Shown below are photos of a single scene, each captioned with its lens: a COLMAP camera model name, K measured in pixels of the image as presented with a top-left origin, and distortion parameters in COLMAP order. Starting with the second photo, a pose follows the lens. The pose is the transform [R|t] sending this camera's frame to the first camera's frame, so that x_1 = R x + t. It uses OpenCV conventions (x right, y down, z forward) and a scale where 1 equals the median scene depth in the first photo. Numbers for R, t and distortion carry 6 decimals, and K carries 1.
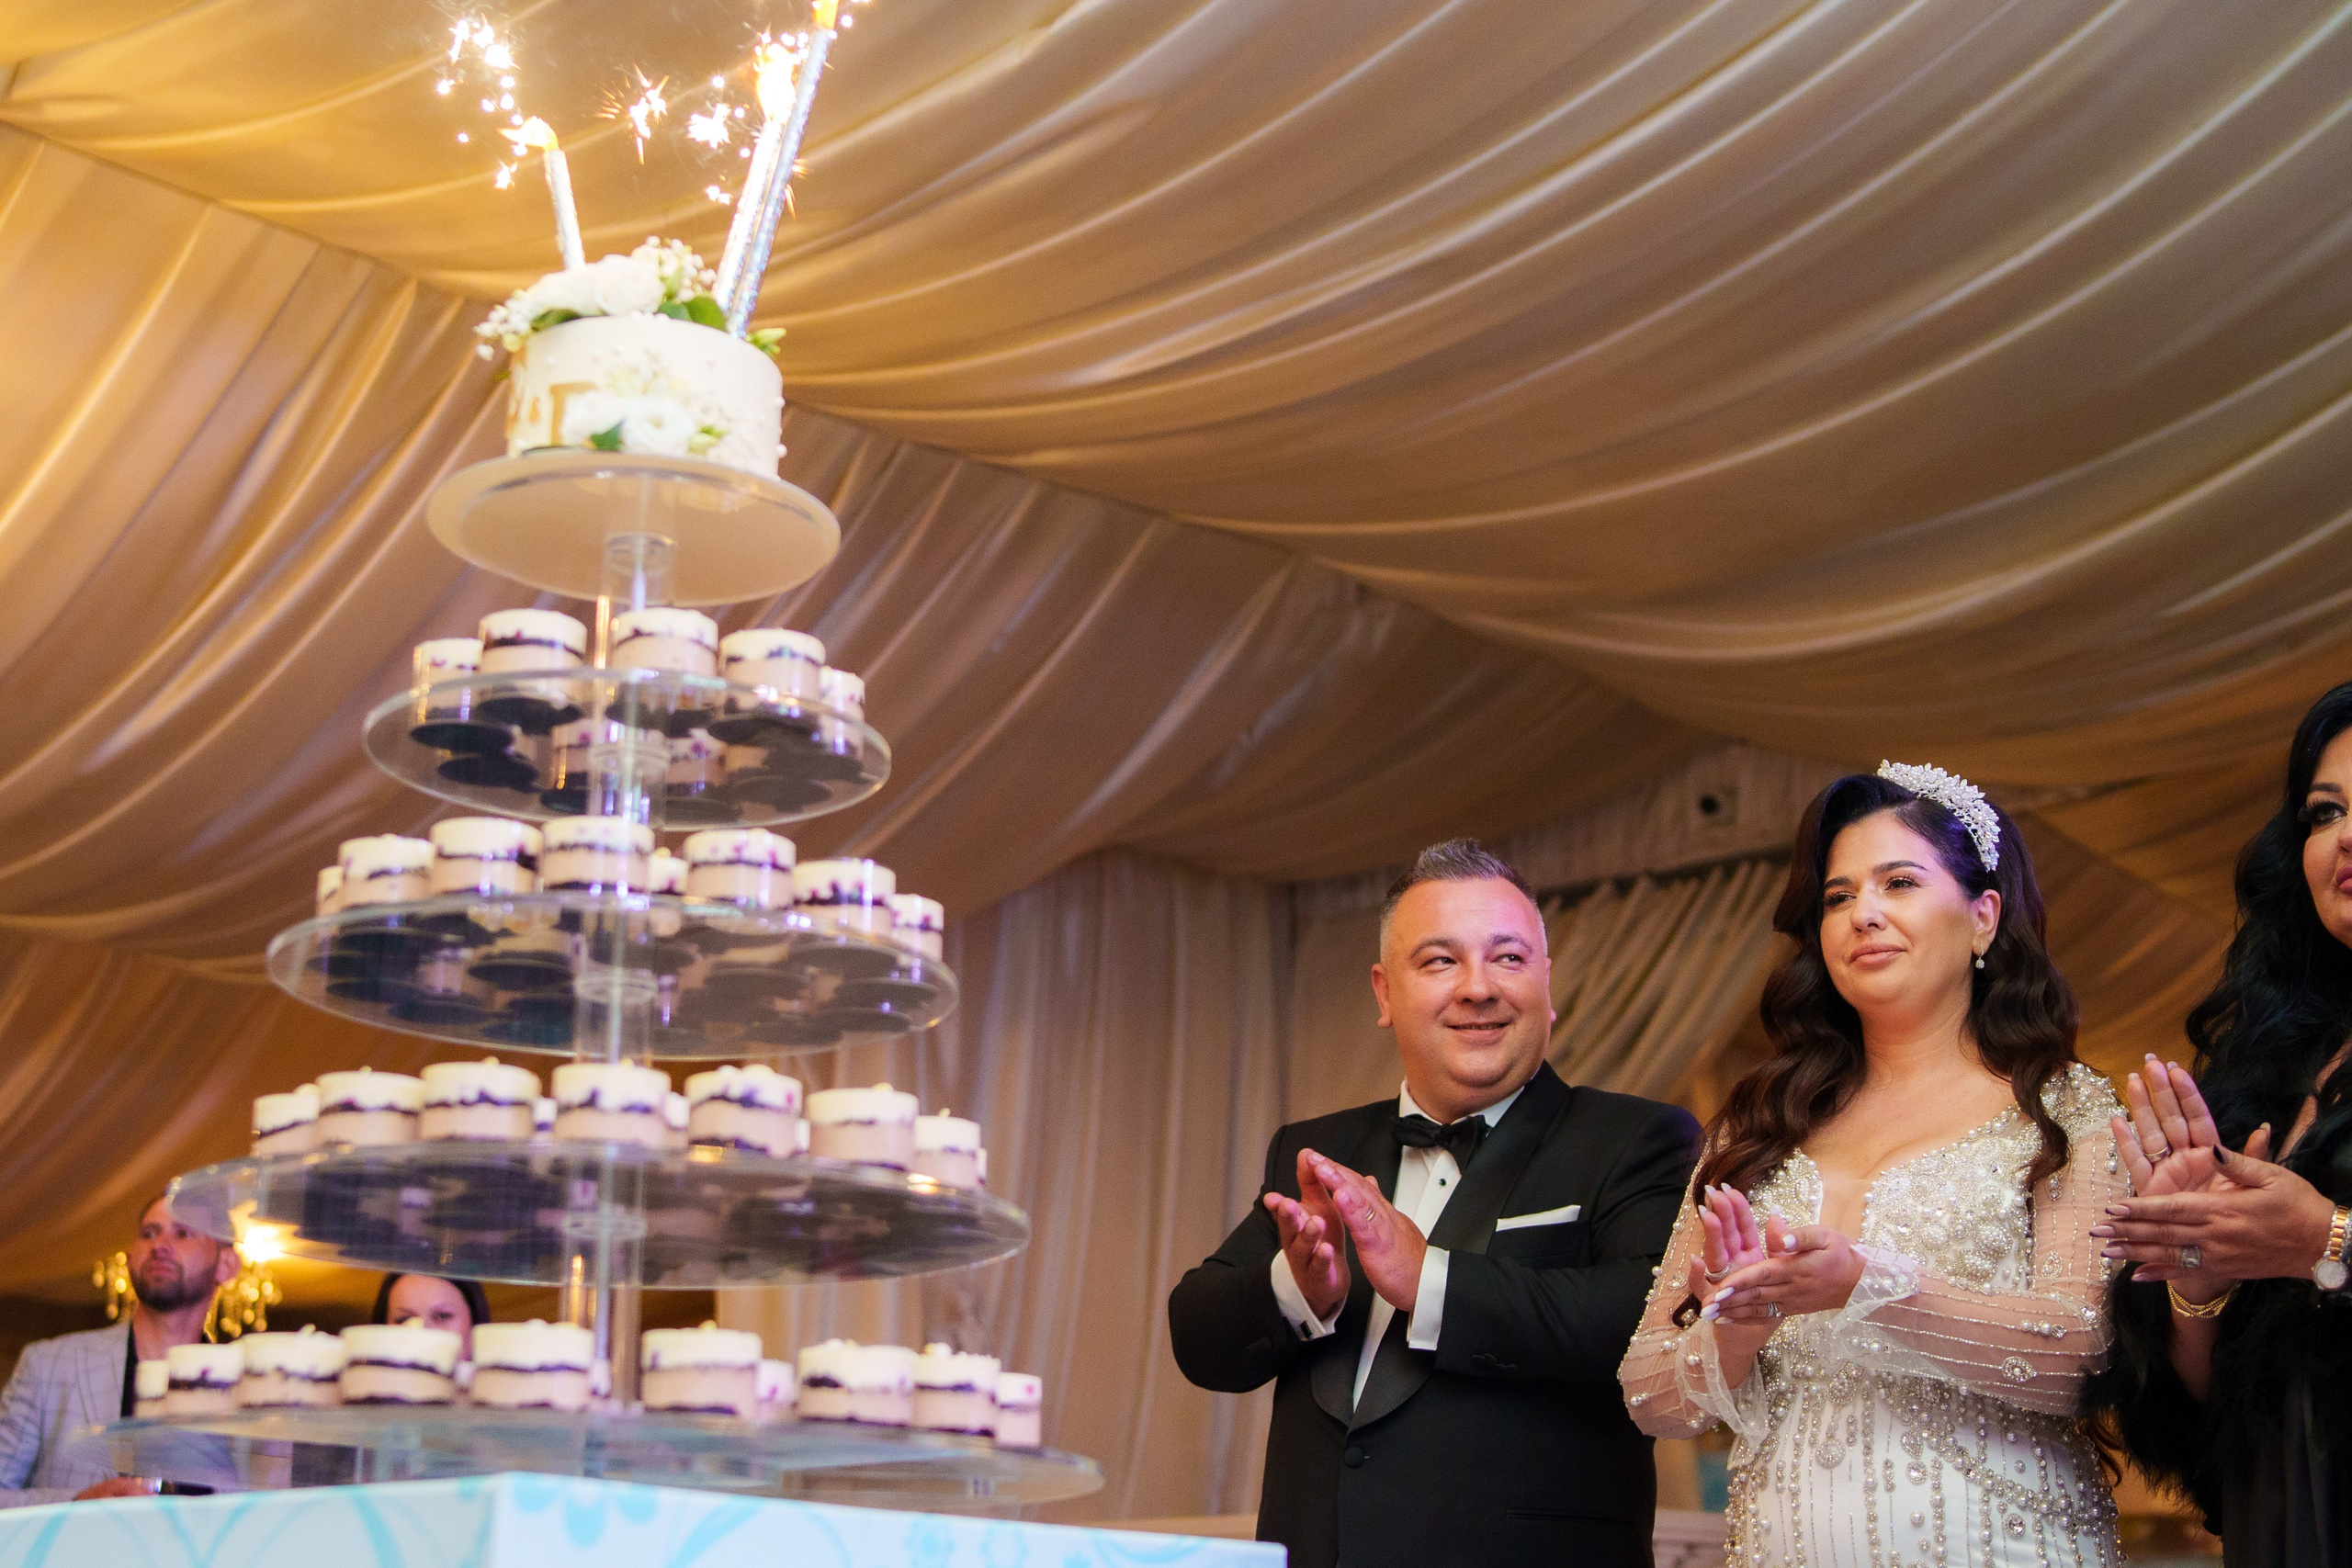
lens RADIAL K [[3536.5, 0, 1171.6], [0, 3536.5, 780.1], [0, 0, 1]] dist [-0.039077, 0.003412]
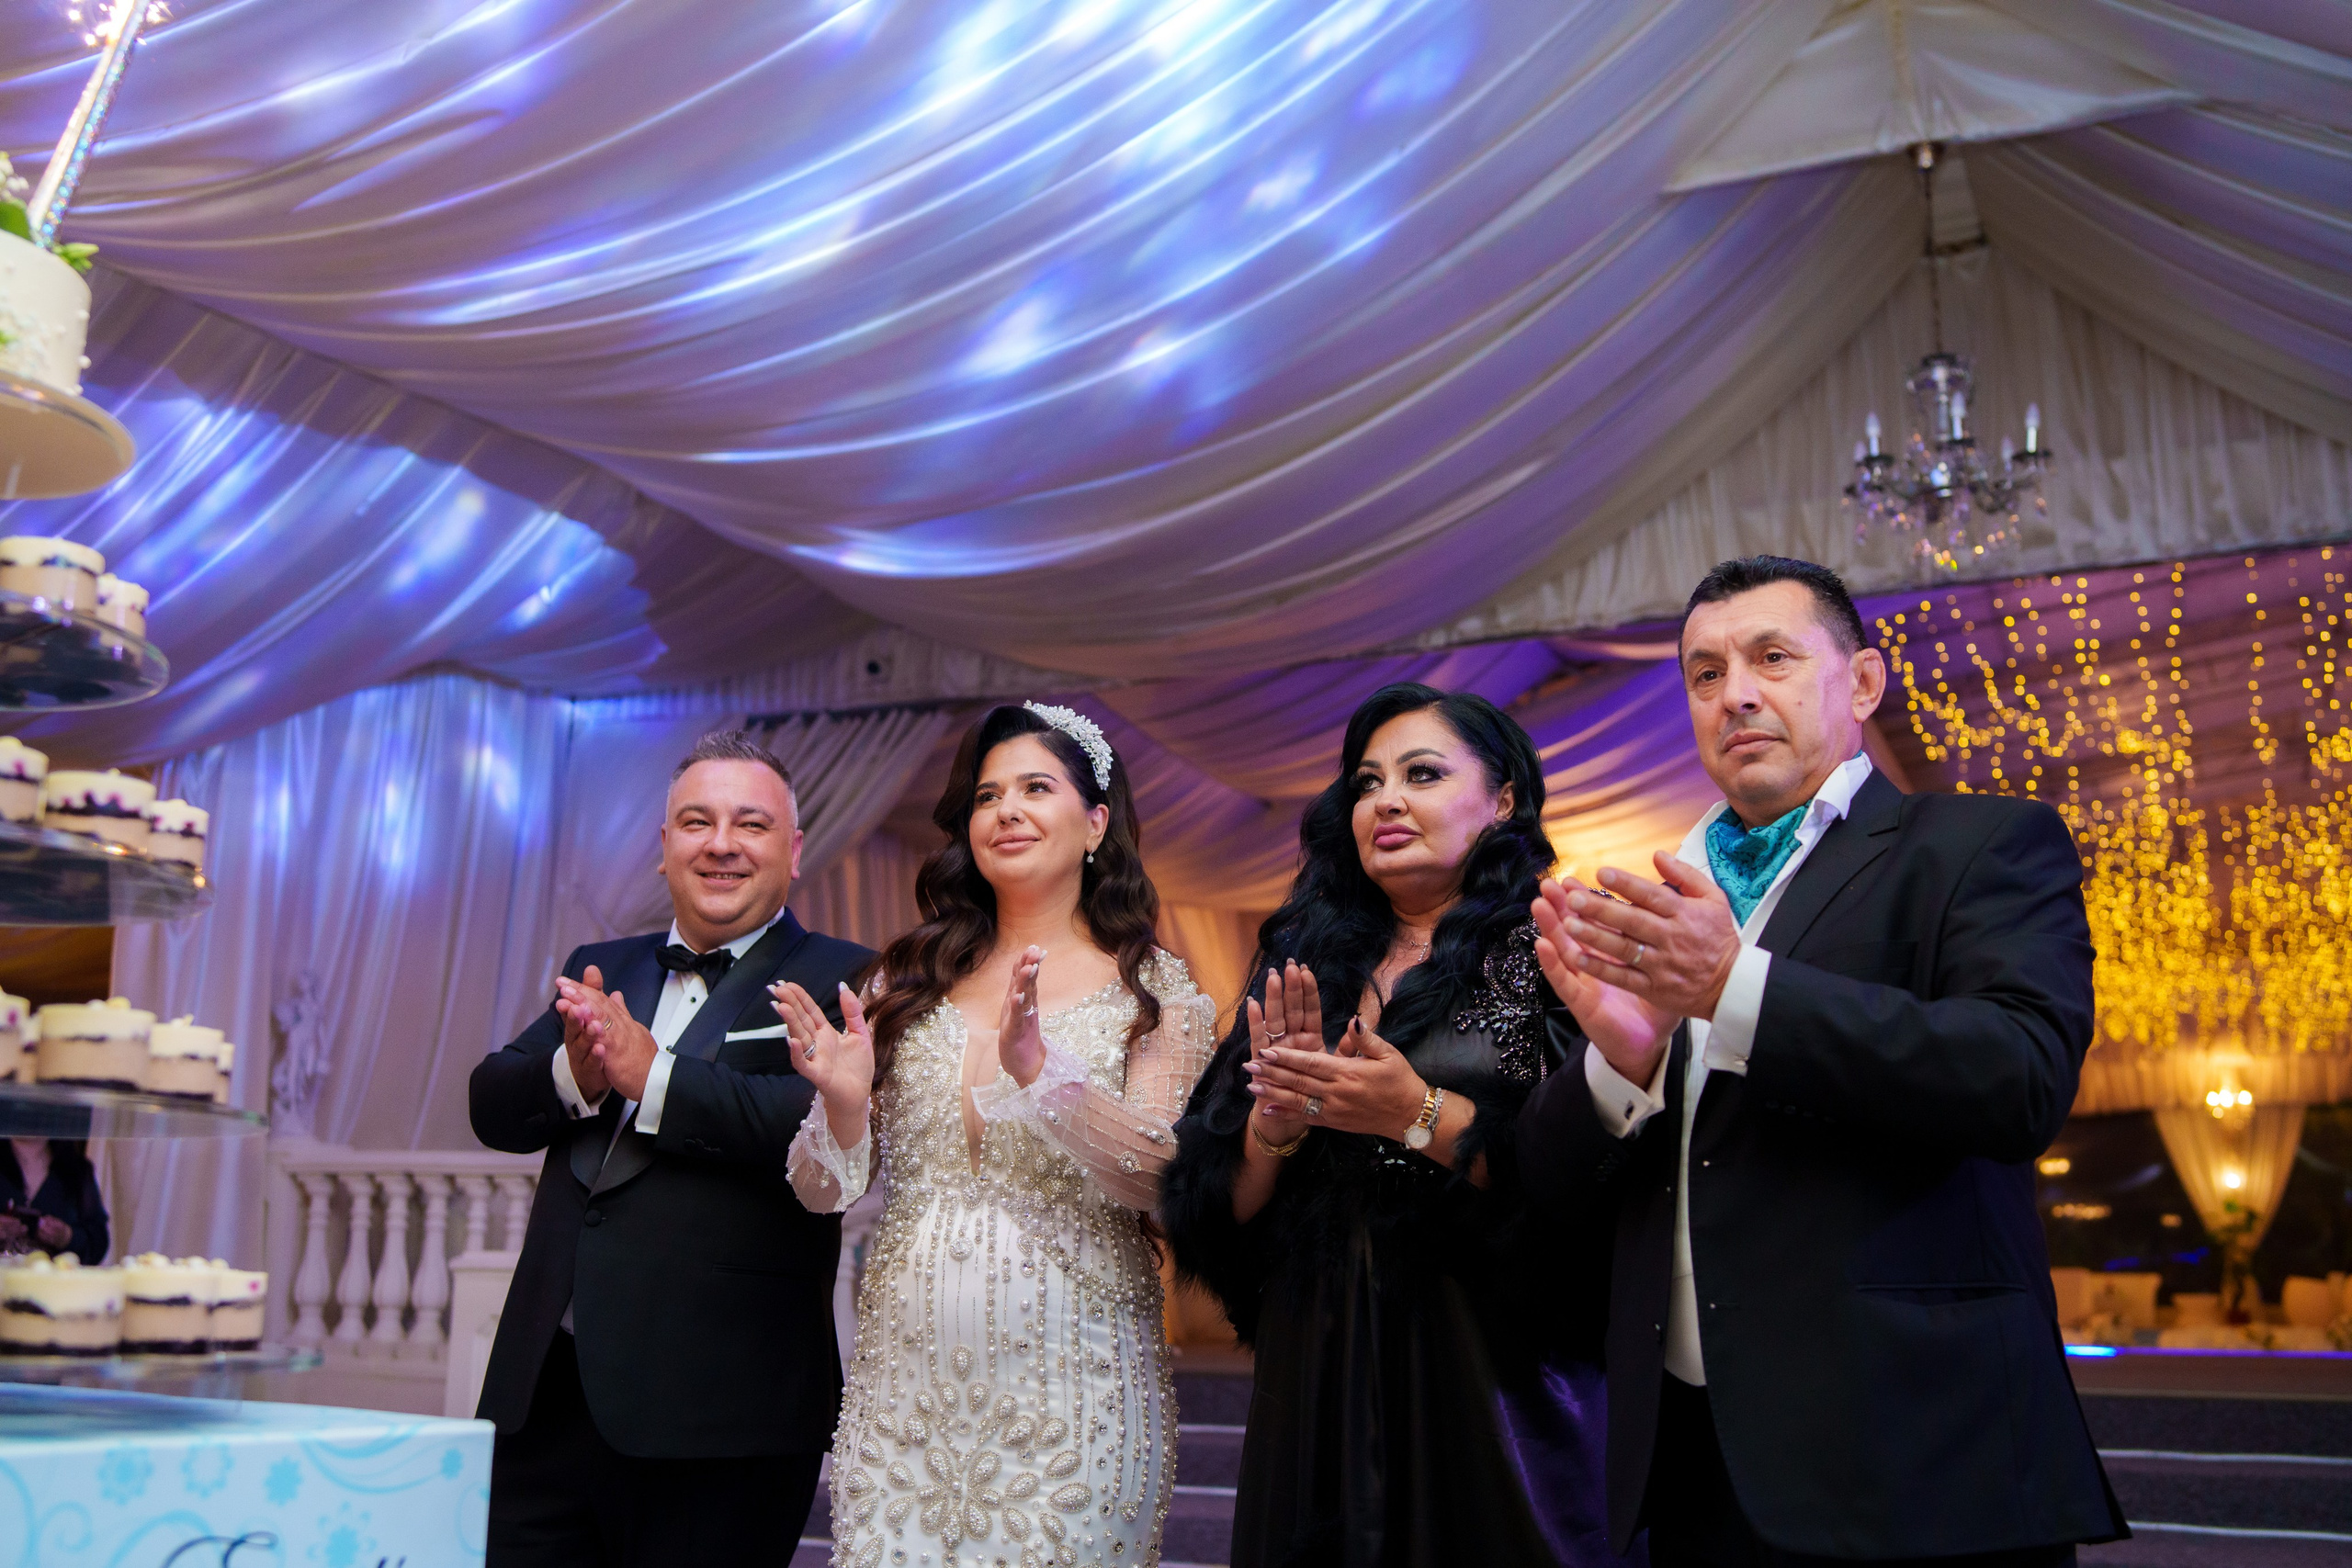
lens RADIAL K [[2311.5, 0, 1181.2], [0, 2311.5, 759.9], [0, 0, 1]] dist [-0.068474, 0.072475]
pose [[0.954807, 0.072630, 0.288216, 0.011253], [-0.089092, 0.995033, 0.044400, -0.027443], [-0.283559, -0.068071, 0.956536, 0.197853]]
